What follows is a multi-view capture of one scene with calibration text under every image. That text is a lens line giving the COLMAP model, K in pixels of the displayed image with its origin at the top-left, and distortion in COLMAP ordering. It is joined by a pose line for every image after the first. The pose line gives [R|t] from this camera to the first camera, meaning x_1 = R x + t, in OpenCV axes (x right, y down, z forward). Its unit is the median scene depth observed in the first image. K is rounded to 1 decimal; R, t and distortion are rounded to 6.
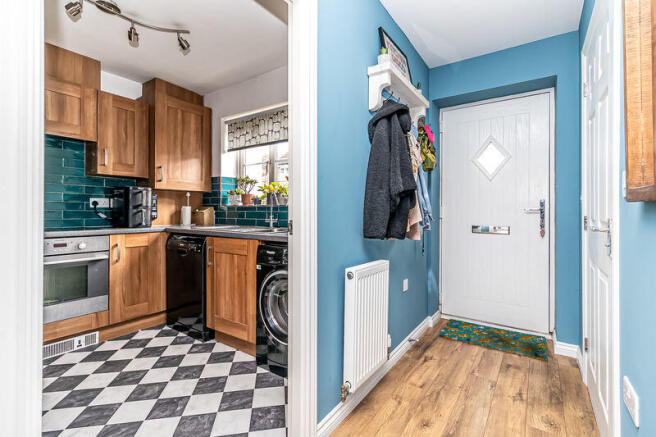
lens RADIAL K [[299.3, 0, 330.0], [0, 299.3, 211.1], [0, 0, 1]] dist [0.003016, 0.000442]
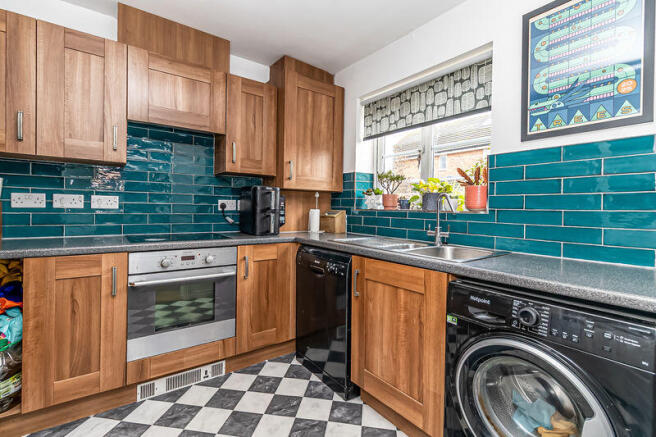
lens RADIAL K [[299.3, 0, 330.0], [0, 299.3, 211.1], [0, 0, 1]] dist [0.003016, 0.000442]
pose [[0.948174, 0.015134, -0.317390, -0.207828], [-0.012297, 0.999865, 0.010941, -0.023805], [0.317513, -0.006471, 0.948232, 0.267566]]
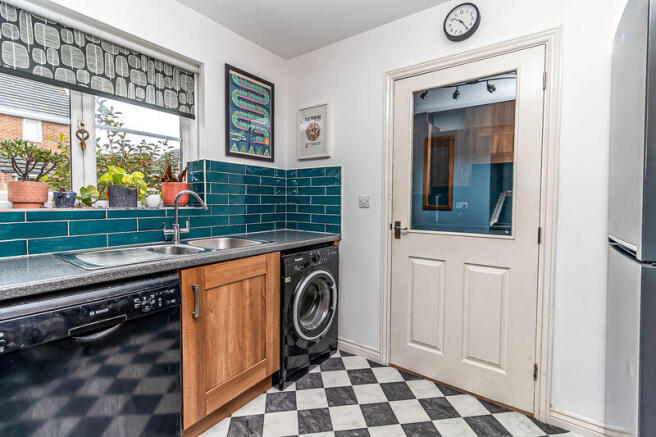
lens RADIAL K [[299.3, 0, 330.0], [0, 299.3, 211.1], [0, 0, 1]] dist [0.003016, 0.000442]
pose [[0.019062, -0.039433, 0.999040, -0.828522], [-0.009966, 0.999165, 0.039628, -0.041544], [-0.999769, -0.010712, 0.018653, 0.630596]]
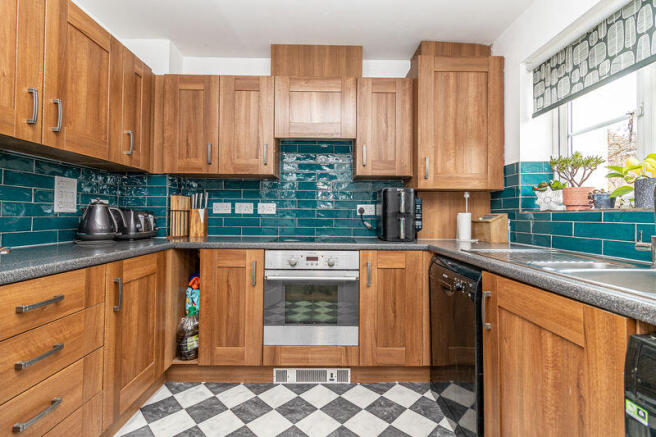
lens RADIAL K [[299.3, 0, 330.0], [0, 299.3, 211.1], [0, 0, 1]] dist [0.003016, 0.000442]
pose [[0.585269, -0.013975, -0.810718, -0.126169], [-0.003009, 0.999807, -0.019407, -0.006718], [0.810833, 0.013797, 0.585114, 0.418933]]
